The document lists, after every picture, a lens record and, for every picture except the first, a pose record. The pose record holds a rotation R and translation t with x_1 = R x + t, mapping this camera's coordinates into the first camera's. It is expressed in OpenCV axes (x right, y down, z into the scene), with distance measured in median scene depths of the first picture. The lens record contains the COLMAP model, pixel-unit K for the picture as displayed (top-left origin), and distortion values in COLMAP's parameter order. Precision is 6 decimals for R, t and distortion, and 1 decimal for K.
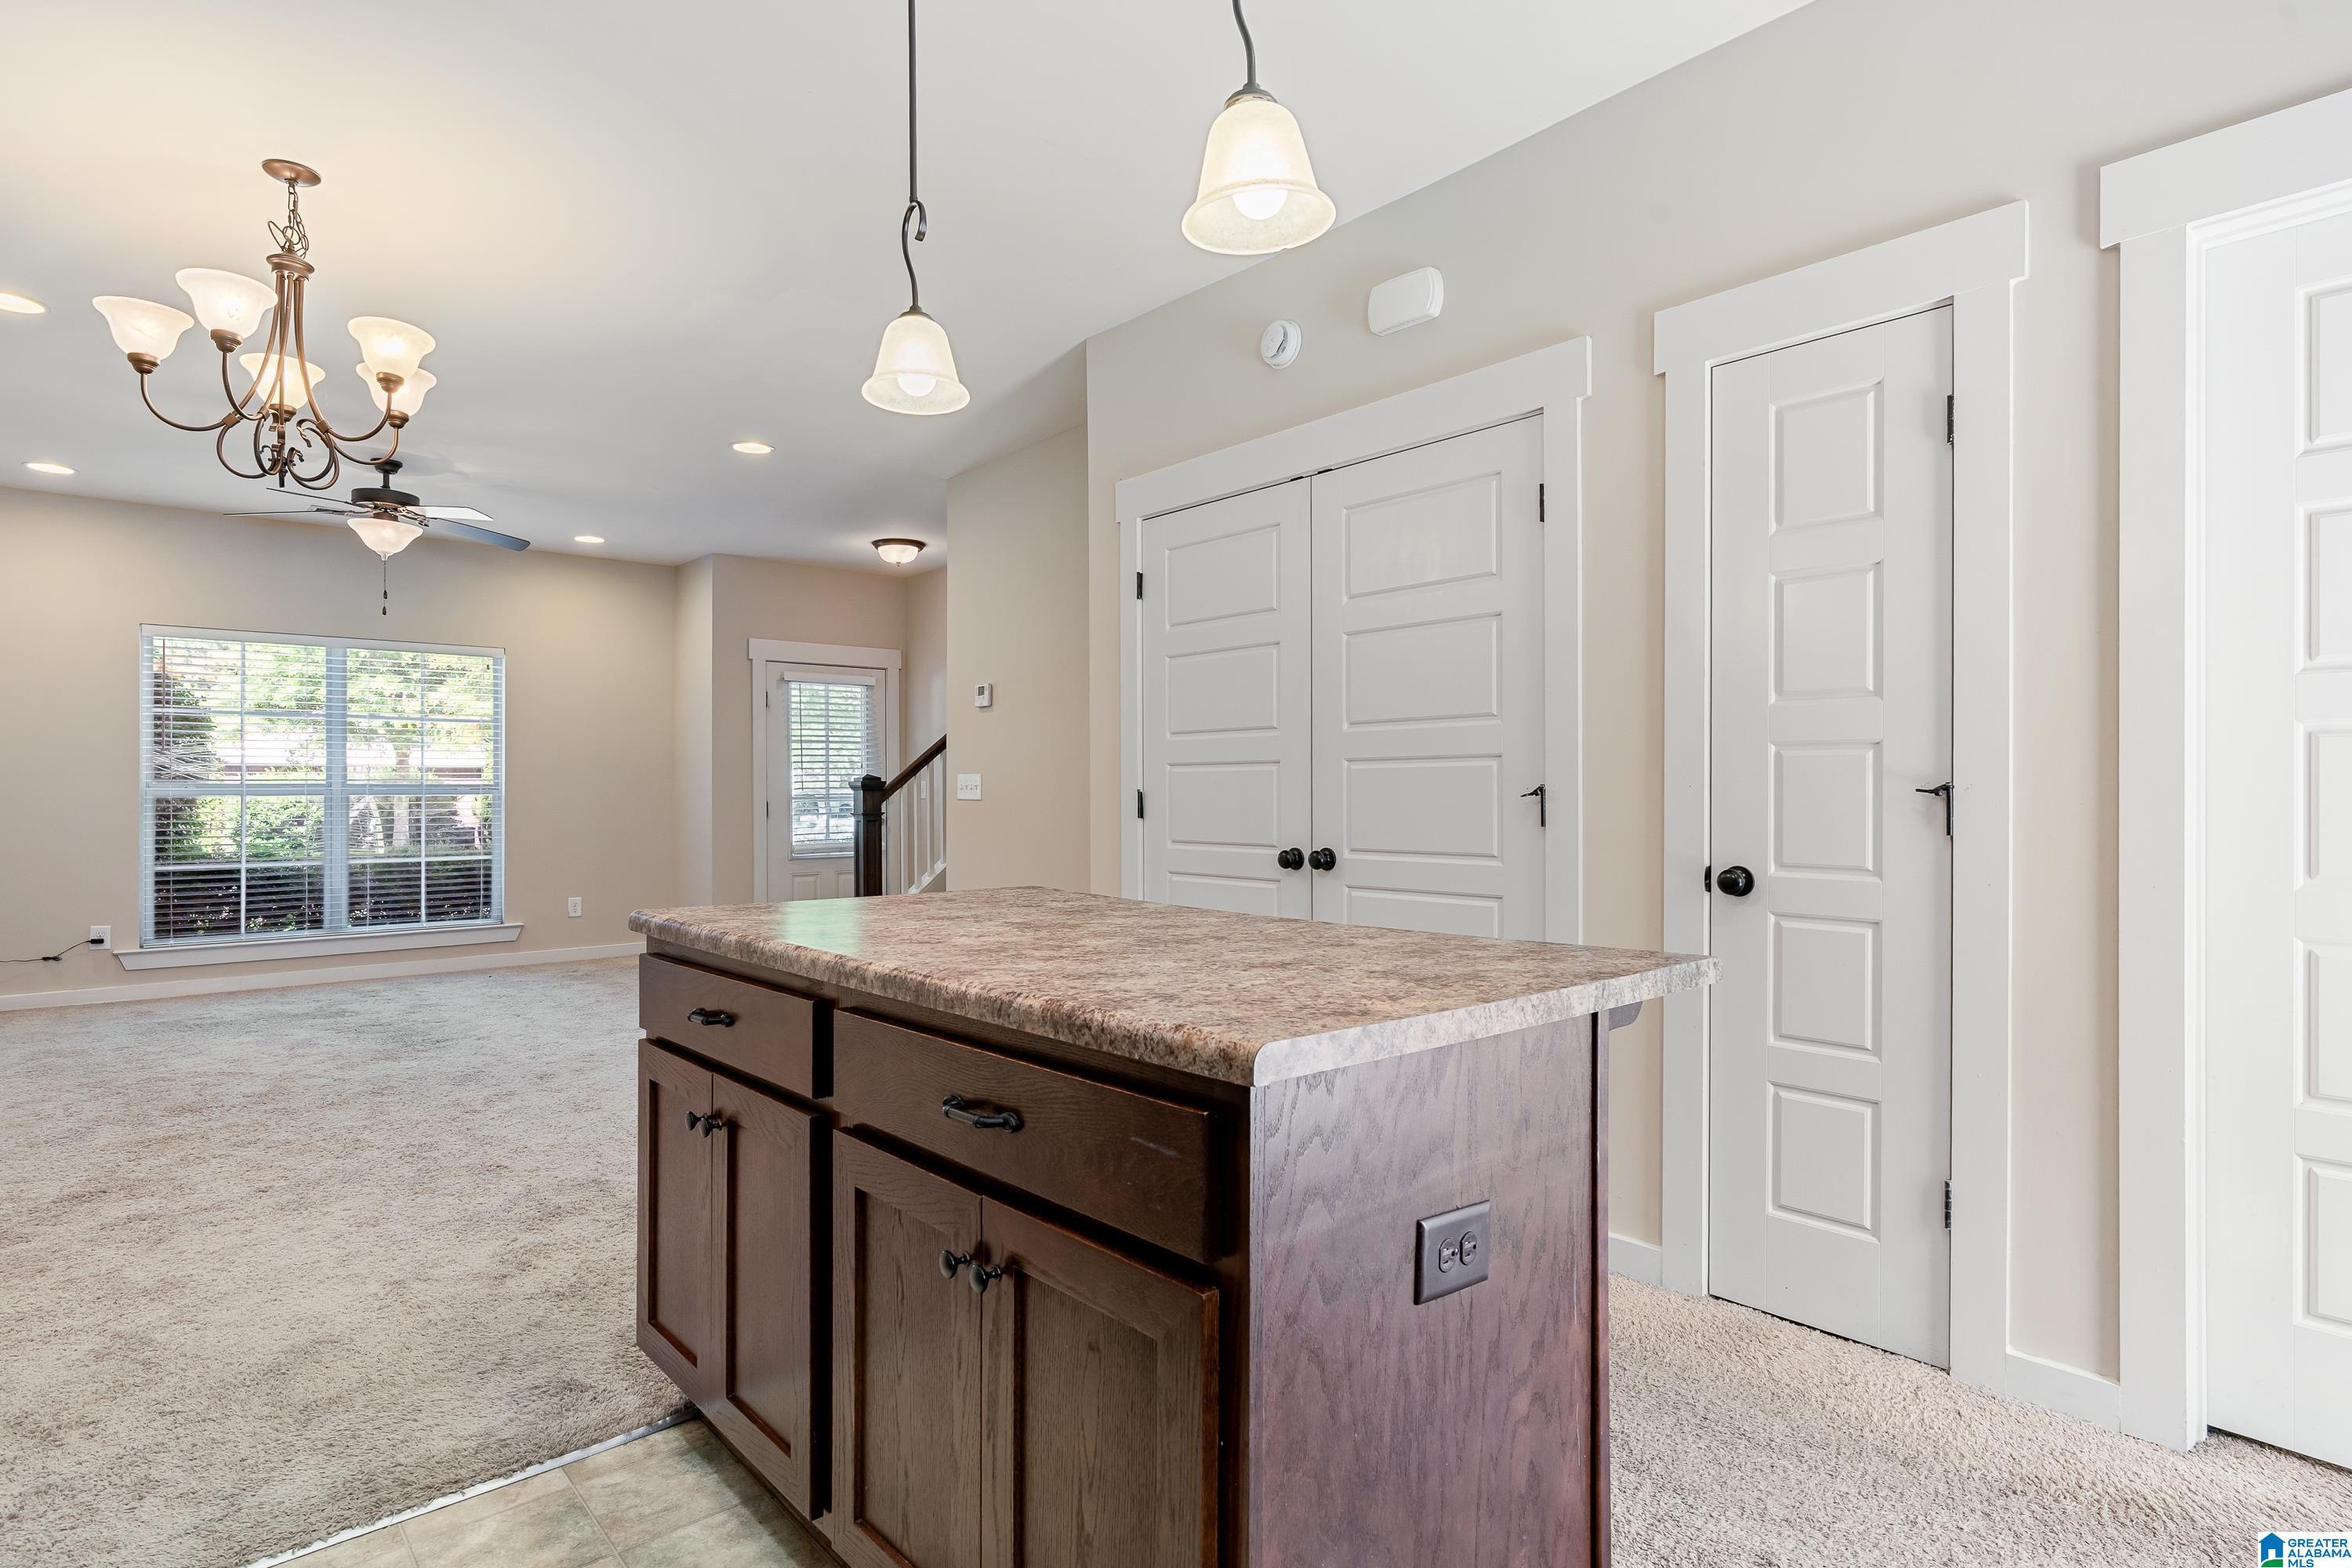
lens RADIAL K [[1173.0, 0, 1183.2], [0, 1173.0, 788.3], [0, 0, 1]] dist [-0.000154, 0.002598]
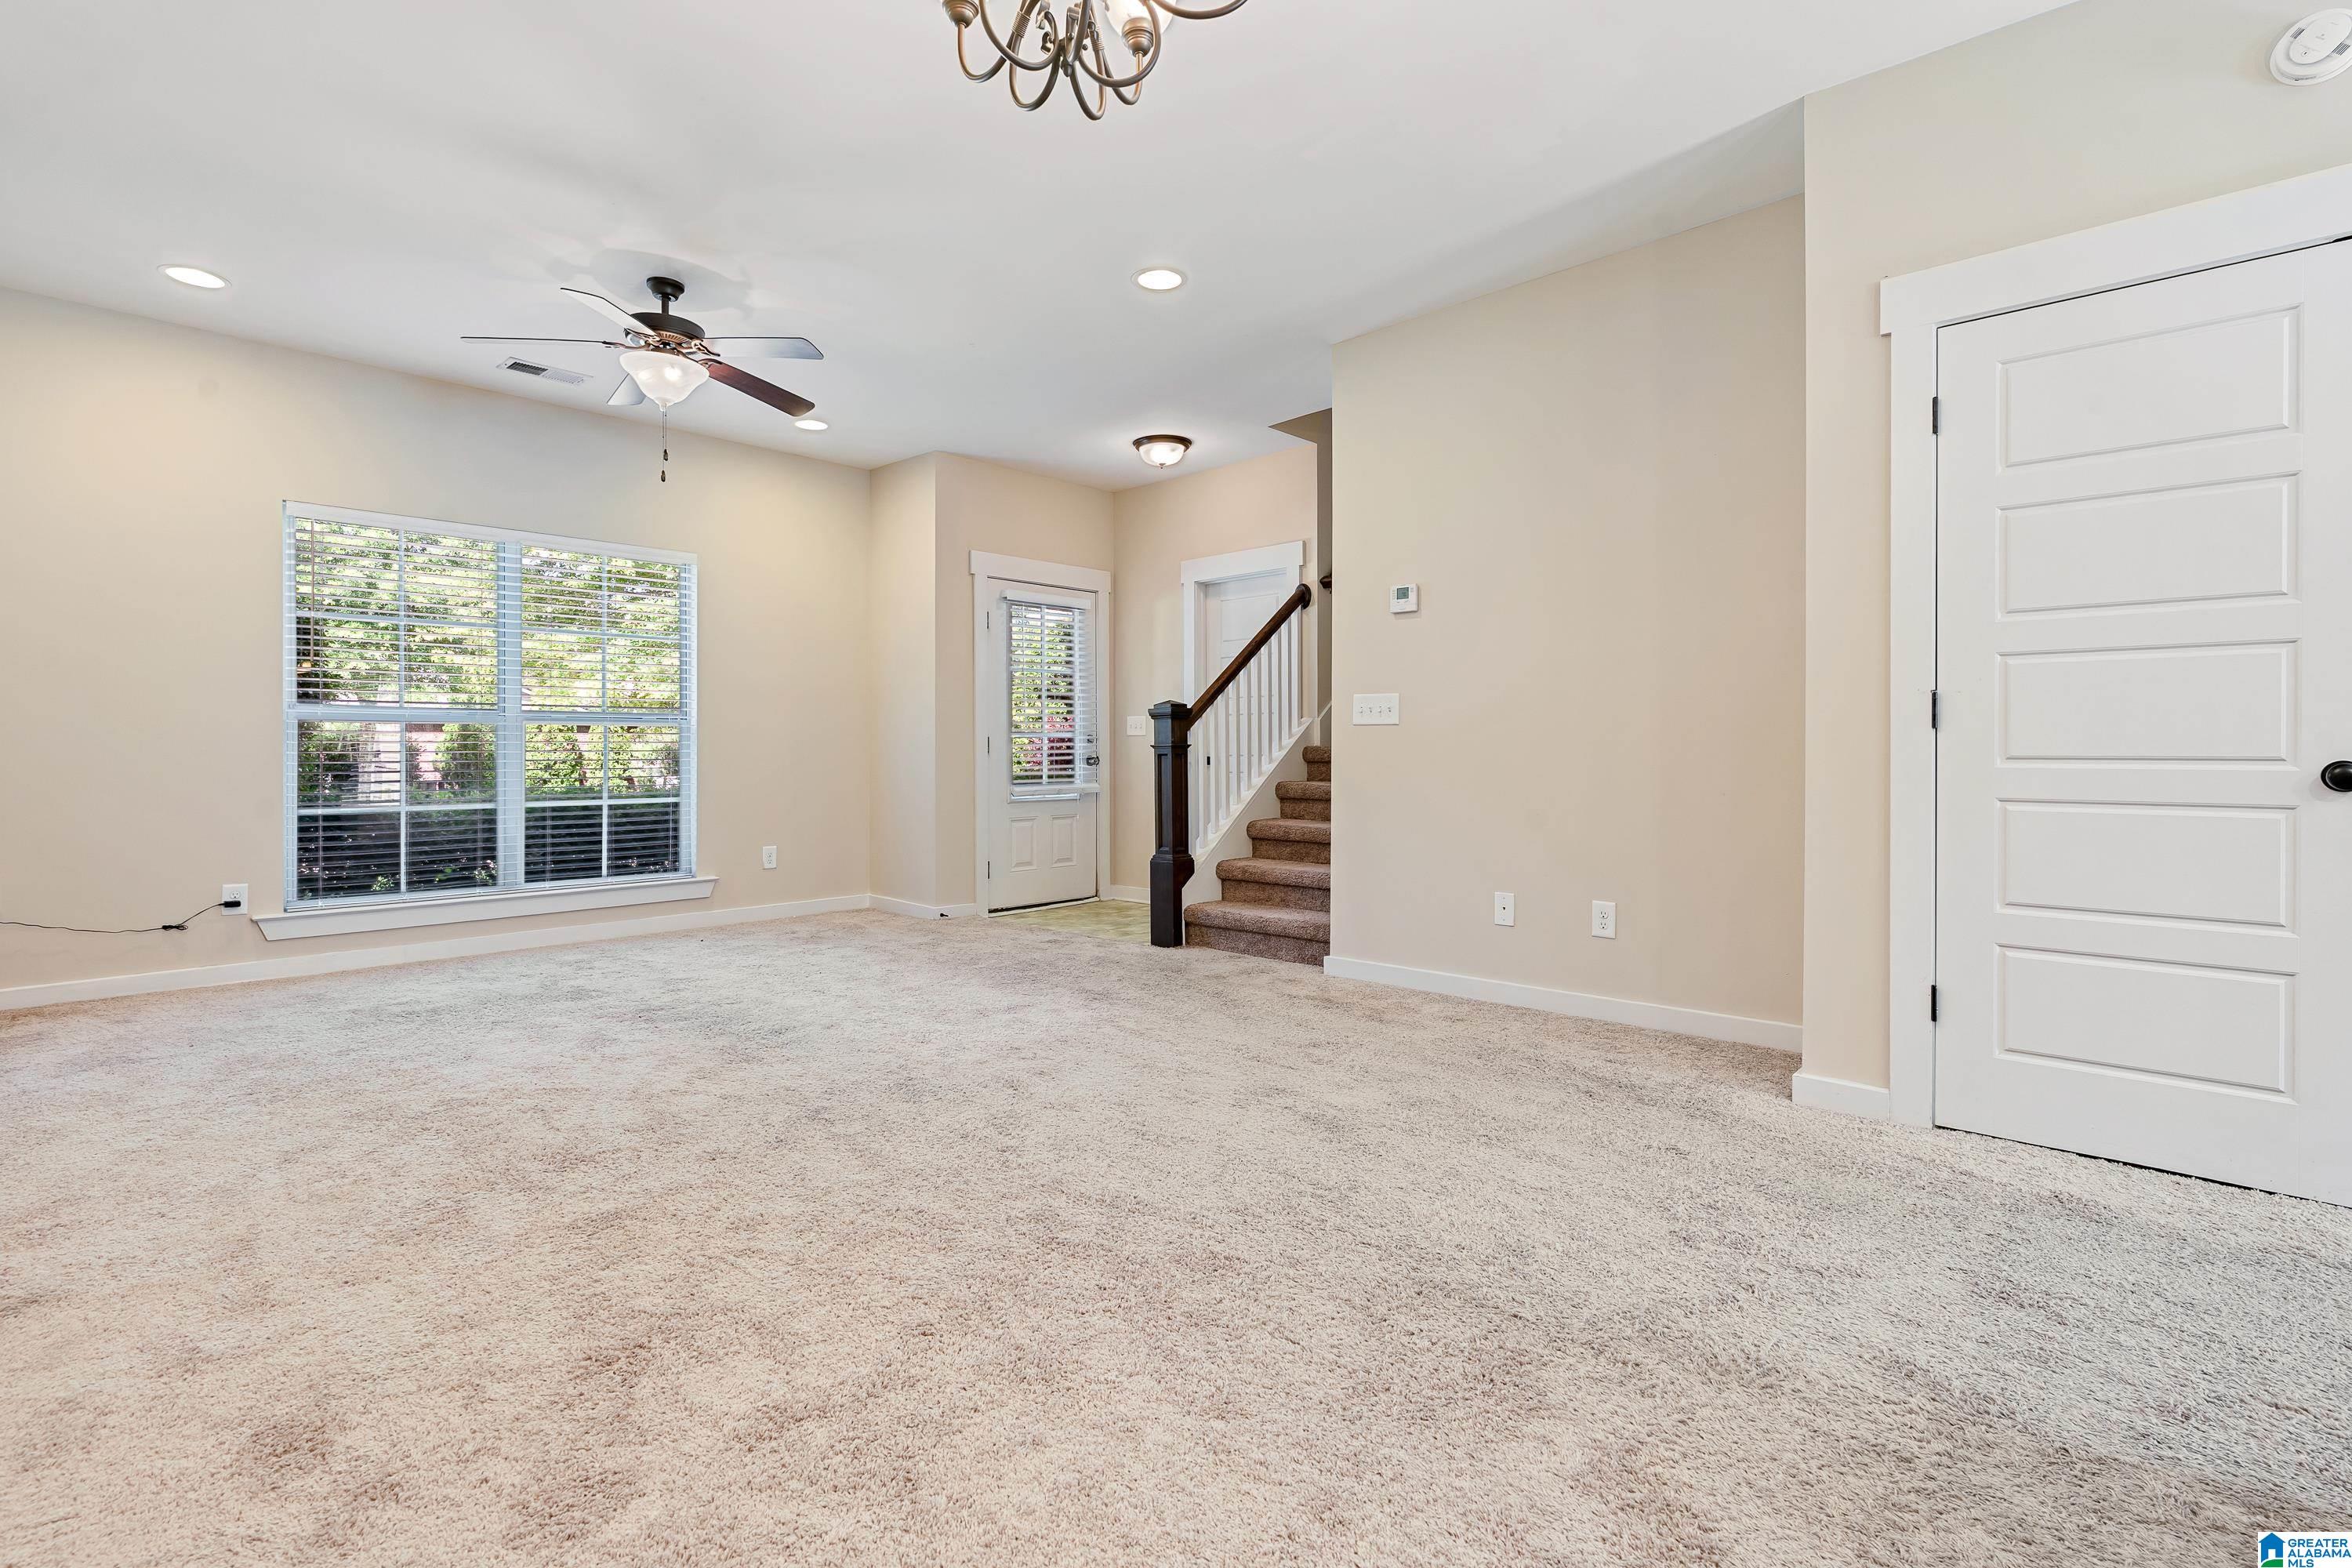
lens RADIAL K [[1074.9, 0, 1194.8], [0, 1074.9, 755.0], [0, 0, 1]] dist [-0.008109, 0.003195]
pose [[0.995148, 0.001747, 0.098375, -0.357536], [-0.002372, 0.999978, 0.006234, 0.025200], [-0.098362, -0.006437, 0.995130, 0.231221]]
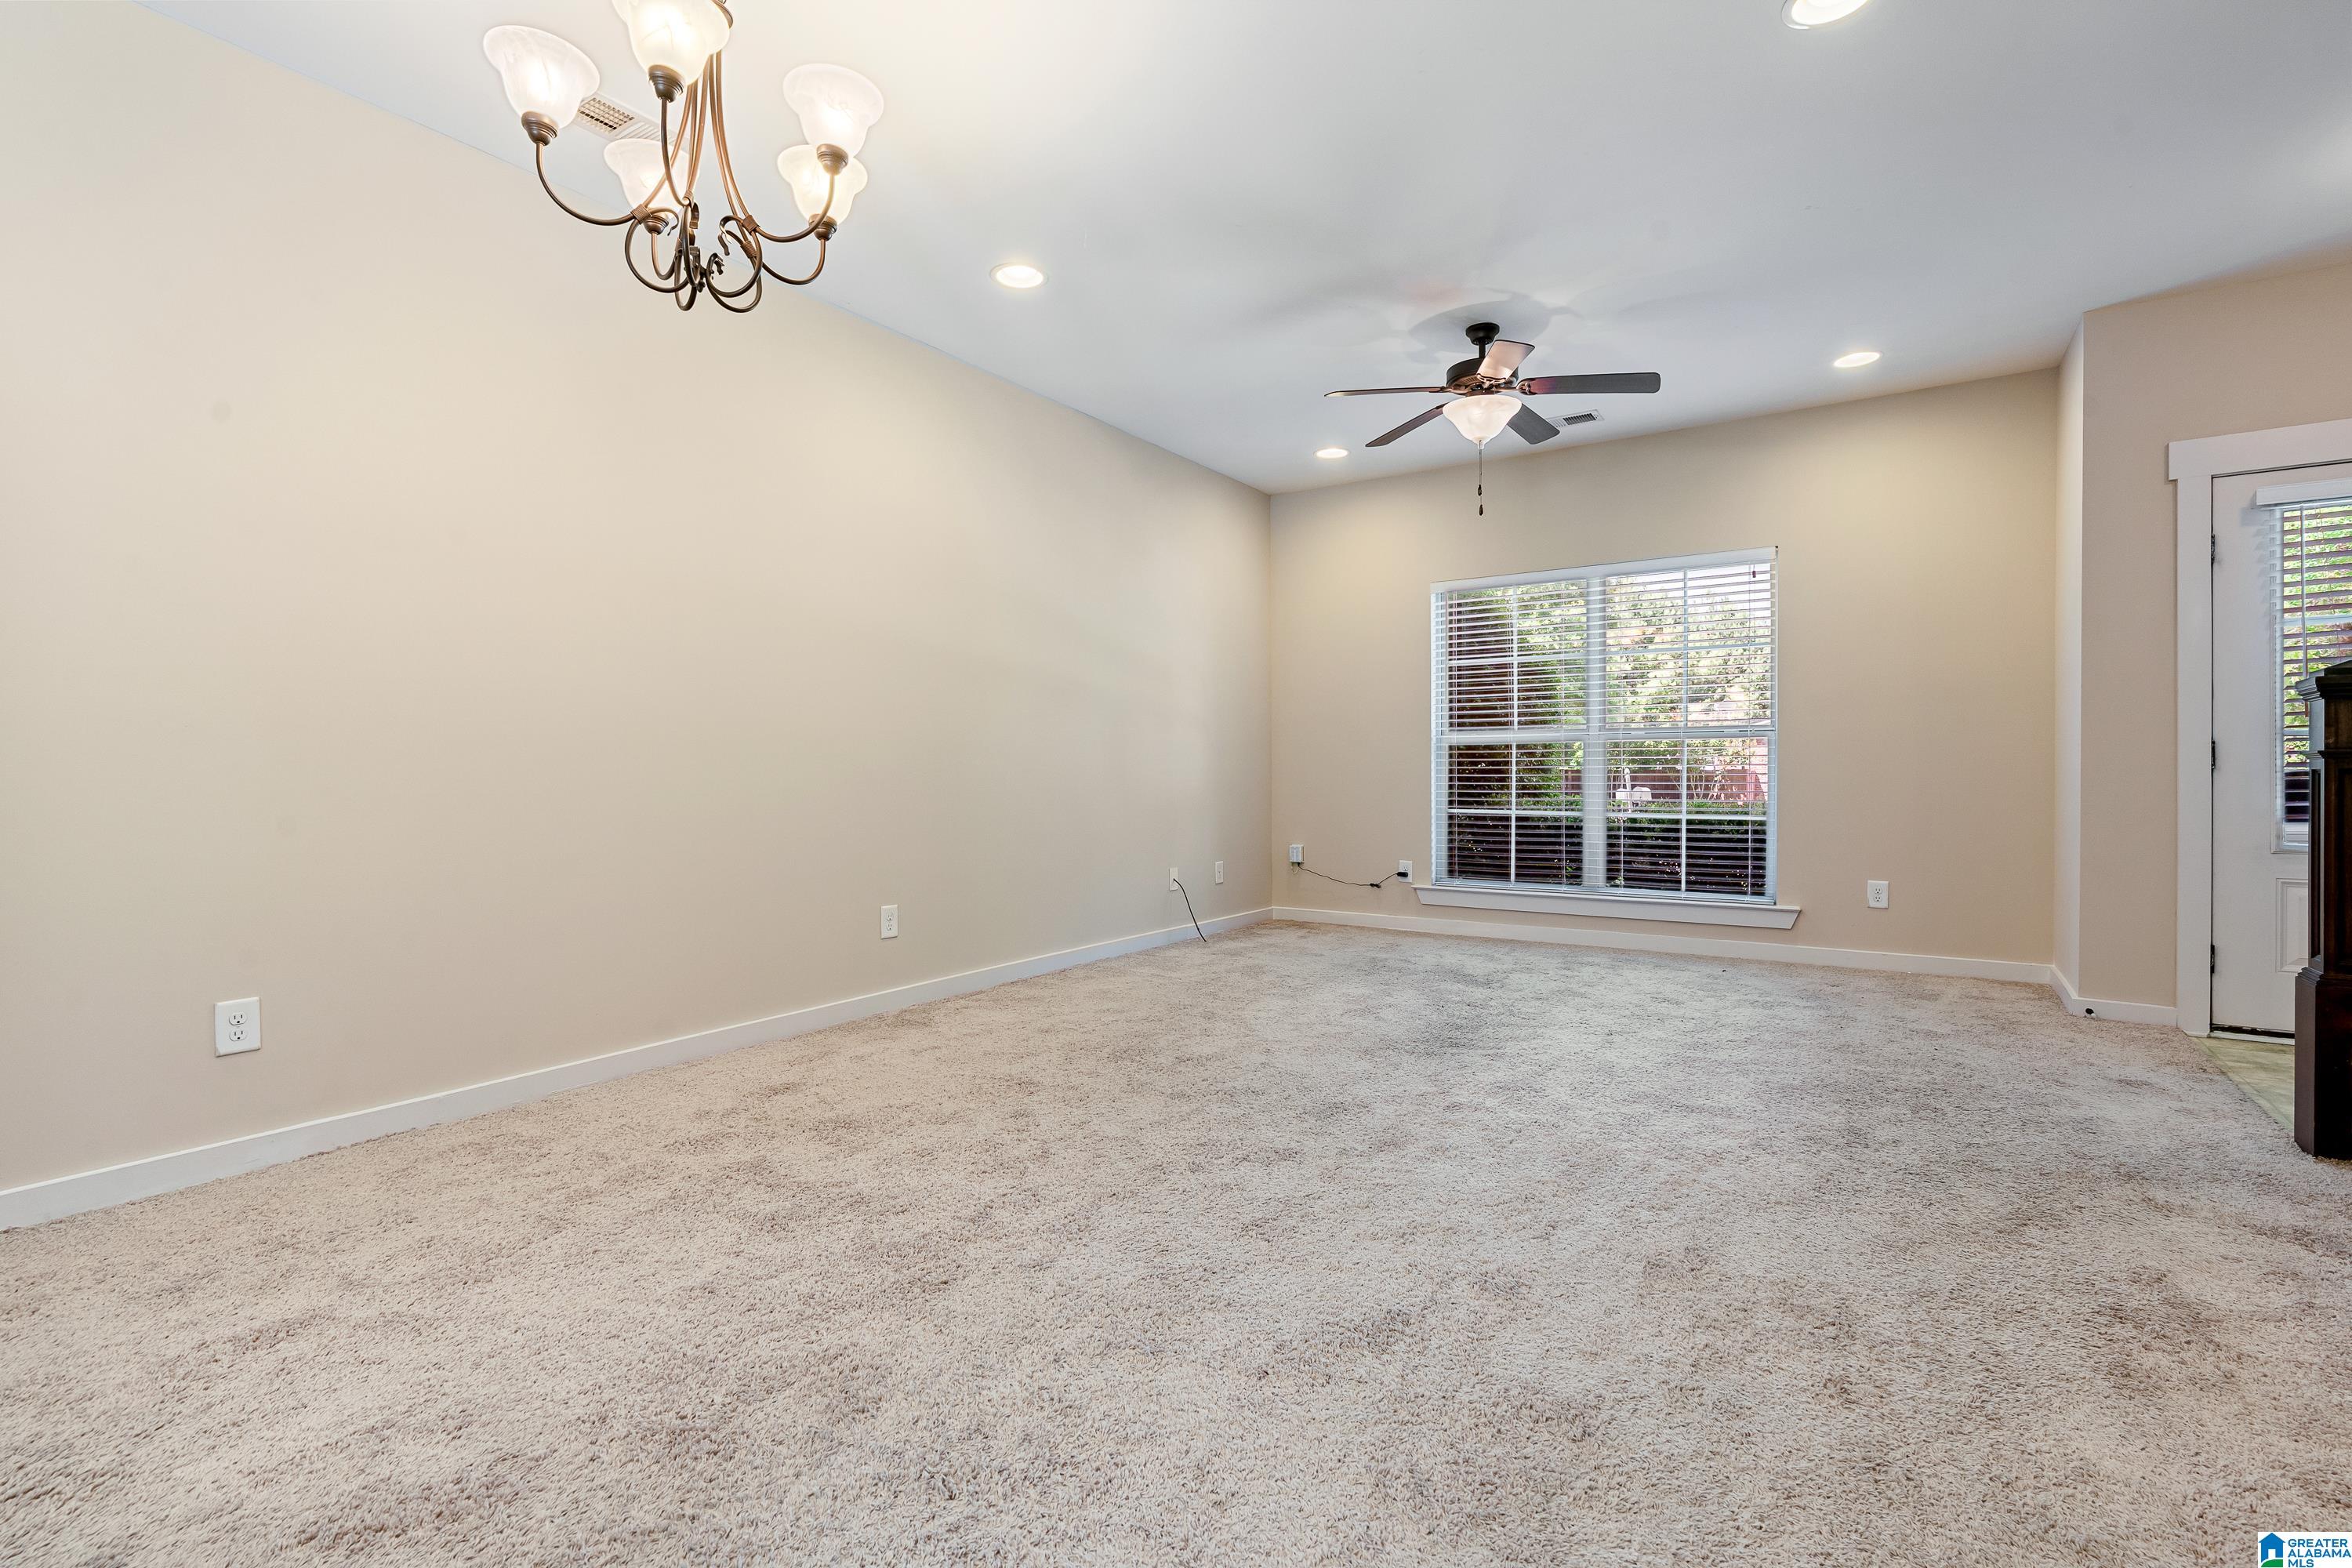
lens RADIAL K [[1074.9, 0, 1158.9], [0, 1074.9, 776.4], [0, 0, 1]] dist [-0.008109, 0.003195]
pose [[0.243778, 0.010090, -0.969779, 0.002327], [0.007542, 0.999896, 0.012299, 0.023408], [0.969802, -0.010313, 0.243677, 0.528442]]
